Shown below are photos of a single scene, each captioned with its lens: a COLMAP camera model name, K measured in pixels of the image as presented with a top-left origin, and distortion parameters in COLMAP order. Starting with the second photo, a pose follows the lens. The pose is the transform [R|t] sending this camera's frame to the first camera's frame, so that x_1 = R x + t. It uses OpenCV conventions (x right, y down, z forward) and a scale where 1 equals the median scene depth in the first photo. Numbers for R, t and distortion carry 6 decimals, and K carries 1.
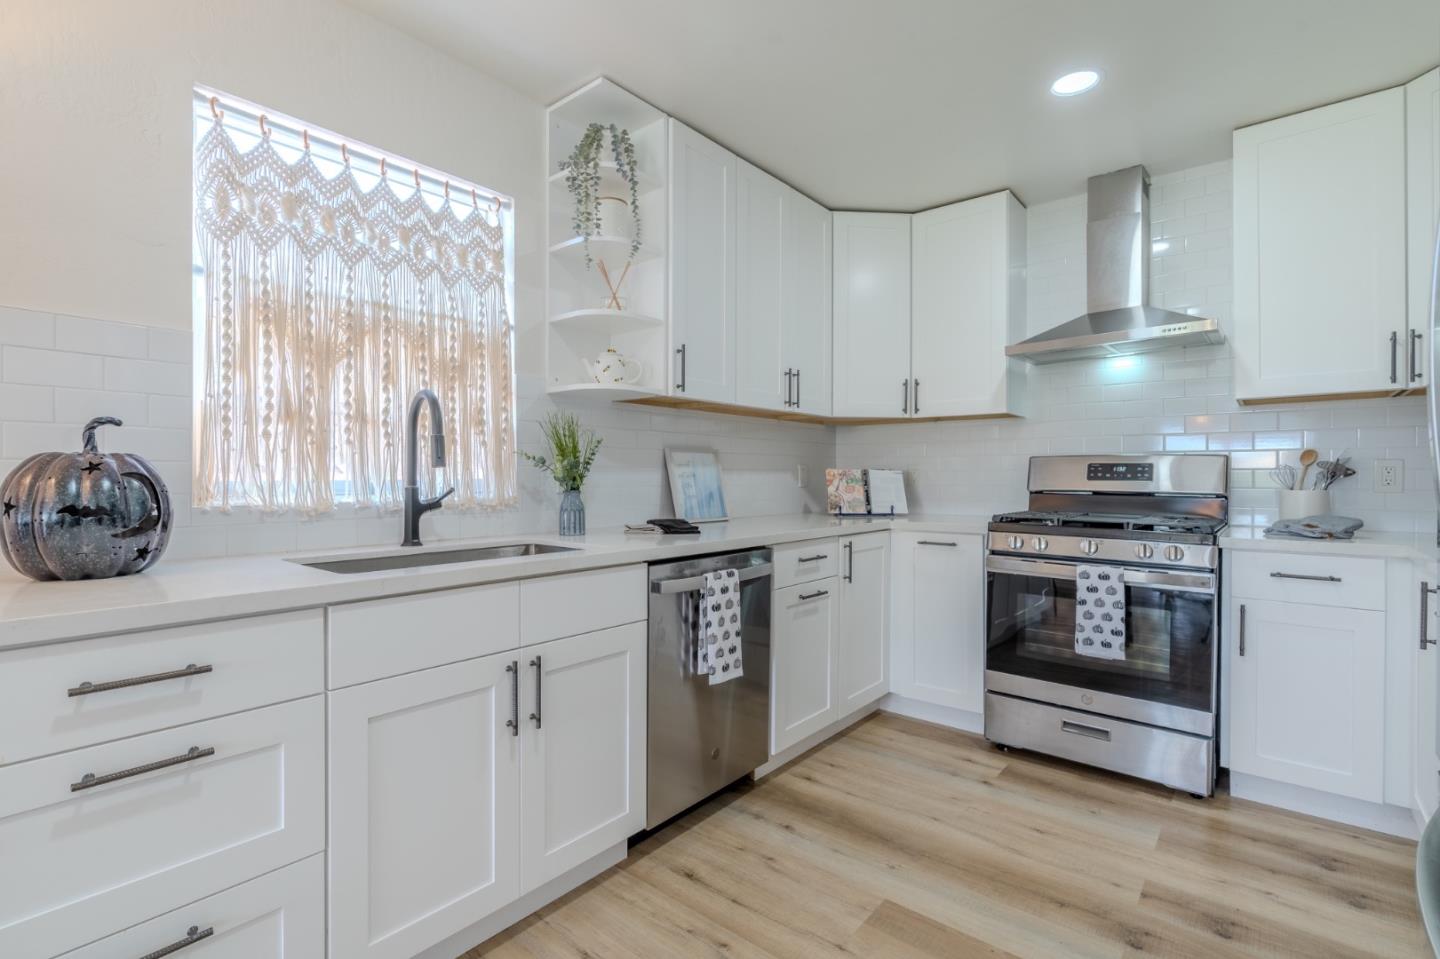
lens RADIAL K [[670.3, 0, 710.1], [0, 670.3, 477.4], [0, 0, 1]] dist [-0.004665, 0.001854]
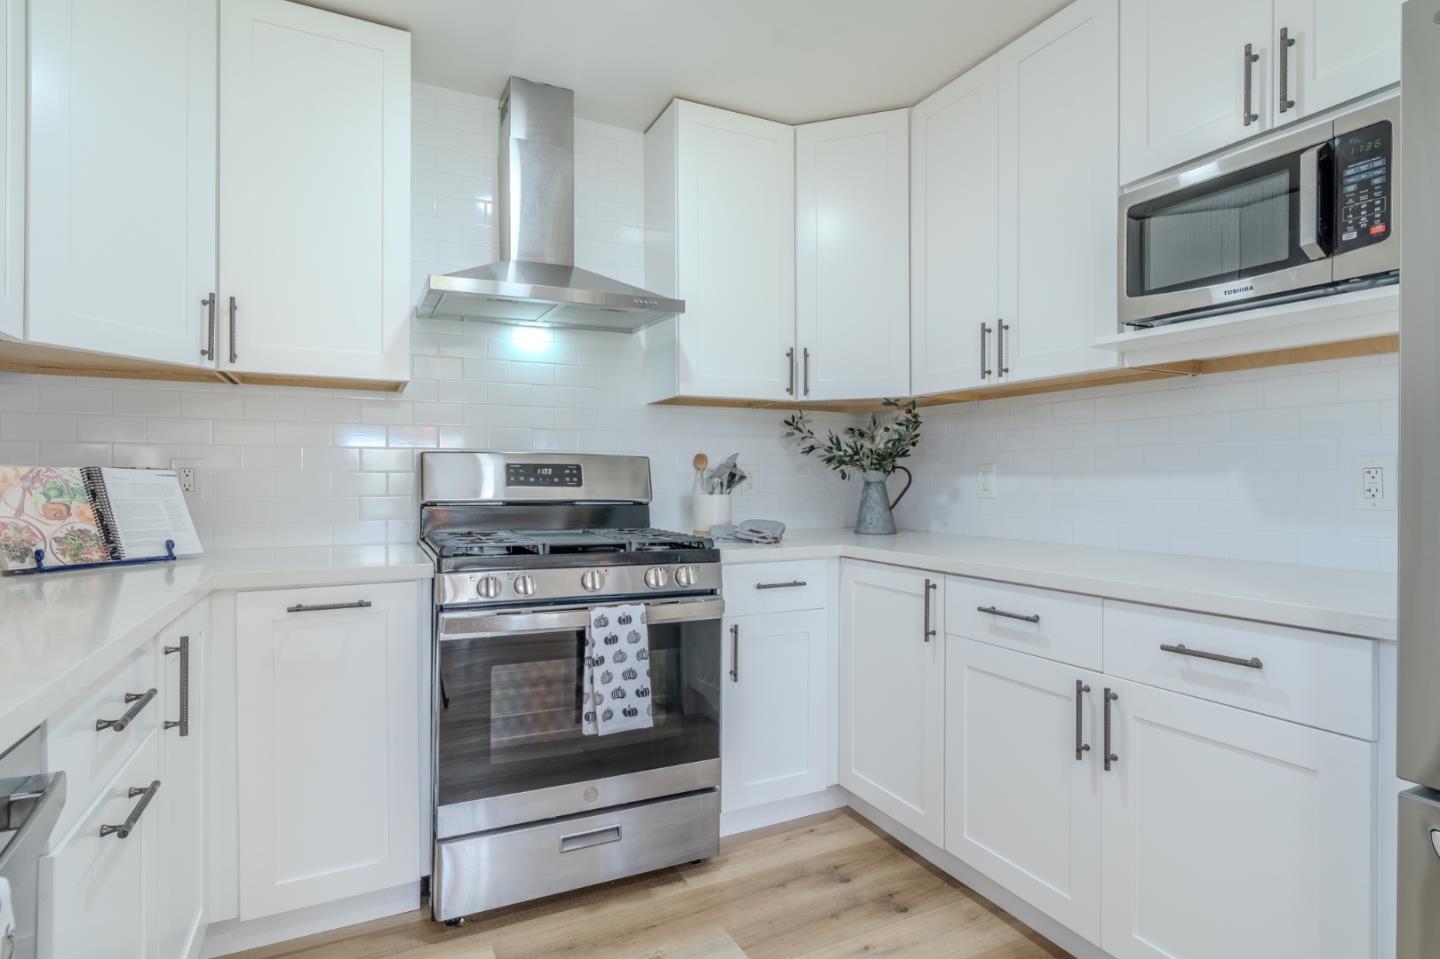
lens RADIAL K [[732.5, 0, 735.5], [0, 732.5, 475.5], [0, 0, 1]] dist [-0.001239, 0.002604]
pose [[0.382066, 0.004576, 0.924124, -0.102750], [0.001391, 0.999984, -0.005527, -0.003641], [-0.924134, 0.003397, 0.382053, 0.587820]]
